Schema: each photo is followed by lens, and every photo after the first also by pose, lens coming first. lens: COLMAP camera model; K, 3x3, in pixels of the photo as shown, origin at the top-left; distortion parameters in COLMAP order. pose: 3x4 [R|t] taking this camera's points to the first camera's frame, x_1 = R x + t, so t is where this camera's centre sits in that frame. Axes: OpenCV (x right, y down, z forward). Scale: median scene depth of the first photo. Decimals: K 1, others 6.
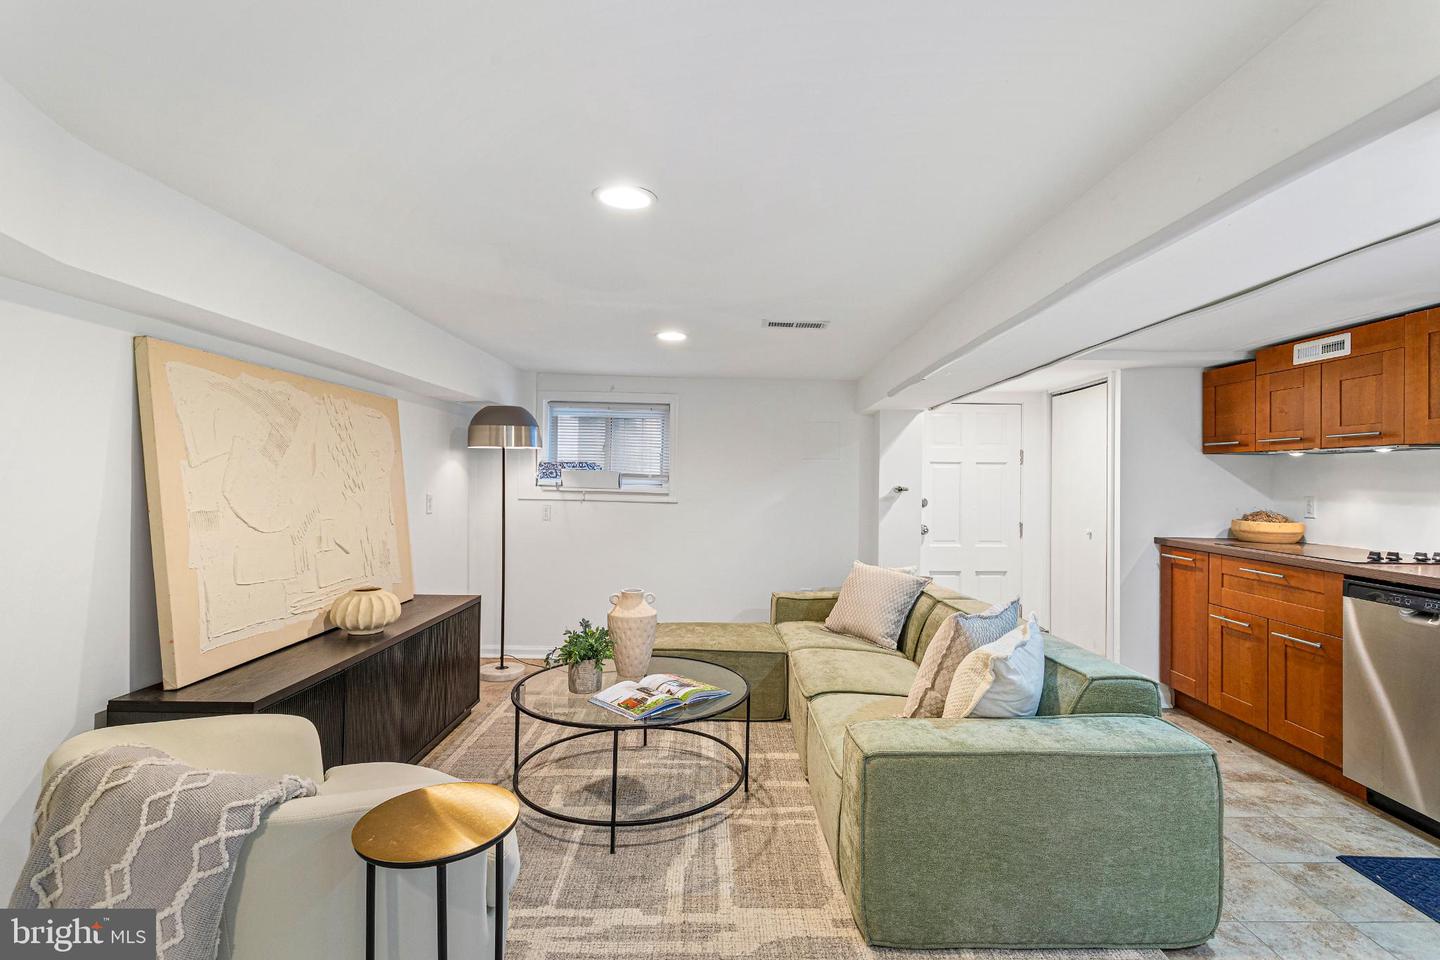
lens RADIAL K [[679.2, 0, 733.8], [0, 679.2, 470.7], [0, 0, 1]] dist [-0.004678, -0.000634]
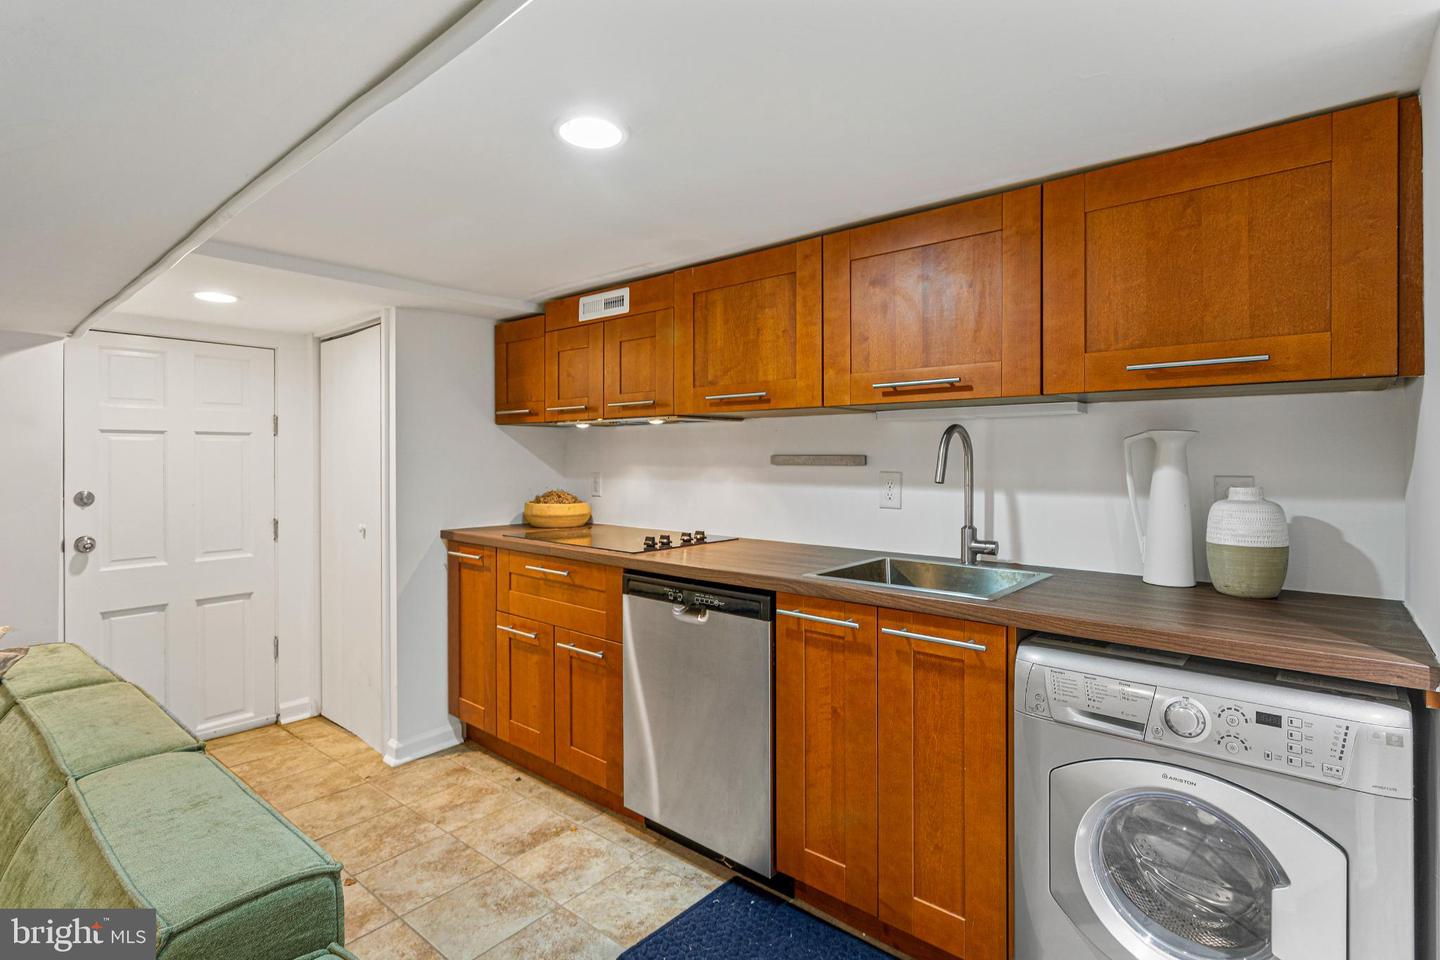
lens RADIAL K [[694.0, 0, 696.7], [0, 694.0, 457.7], [0, 0, 1]] dist [0.000980, 0.000376]
pose [[0.670861, -0.011949, 0.741487, 0.286821], [0.000458, 0.999877, 0.015699, 0.003156], [-0.741583, -0.010192, 0.670784, 0.313423]]
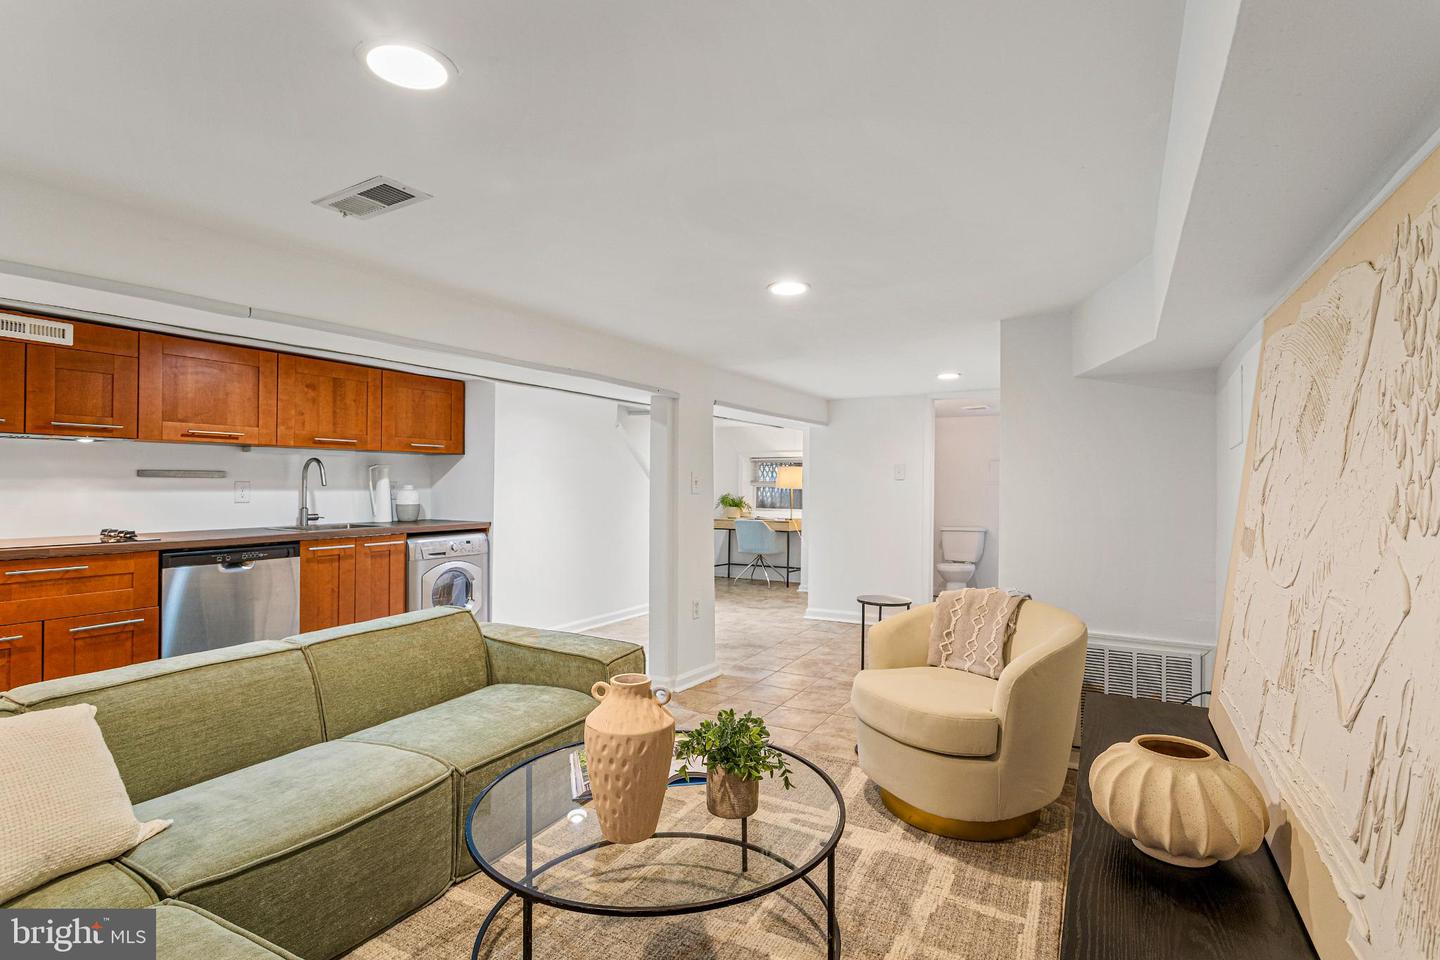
lens RADIAL K [[658.9, 0, 720.0], [0, 658.9, 480.0], [0, 0, 1]] dist [-0.000399, 0.000068]
pose [[-0.853010, -0.015794, 0.521655, -0.441210], [-0.022830, 0.999714, -0.007064, 0.016723], [-0.521395, -0.017935, -0.853127, 1.287064]]
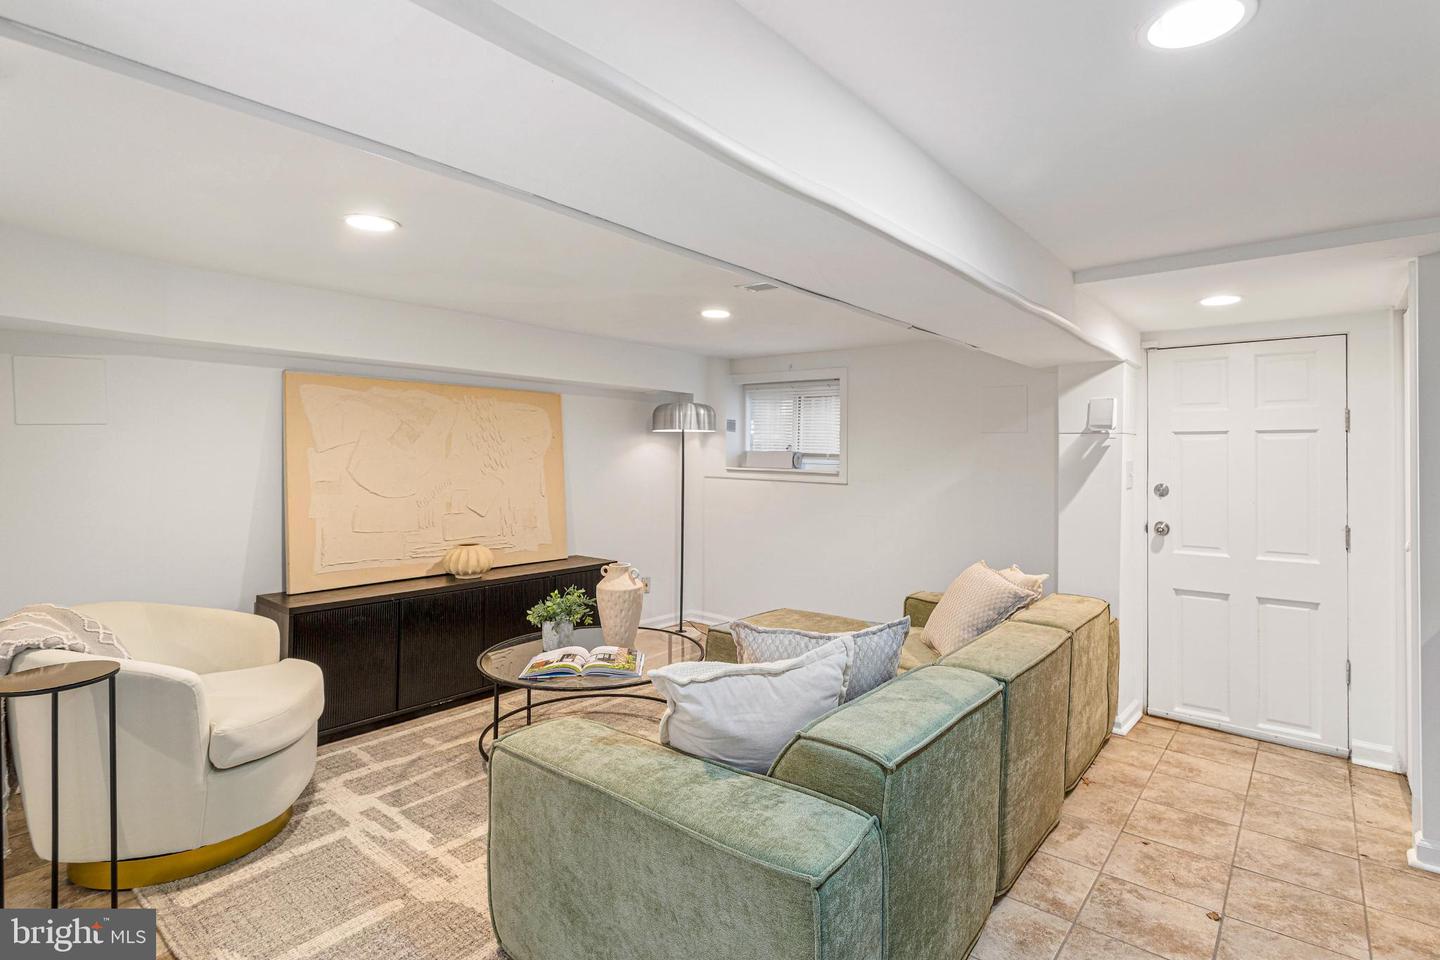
lens RADIAL K [[702.6, 0, 761.7], [0, 702.6, 444.1], [0, 0, 1]] dist [-0.000665, -0.000272]
pose [[0.773663, -0.017809, -0.633347, 0.644595], [0.011416, 0.999834, -0.014169, 0.007111], [0.633494, 0.003731, 0.773738, 0.267413]]
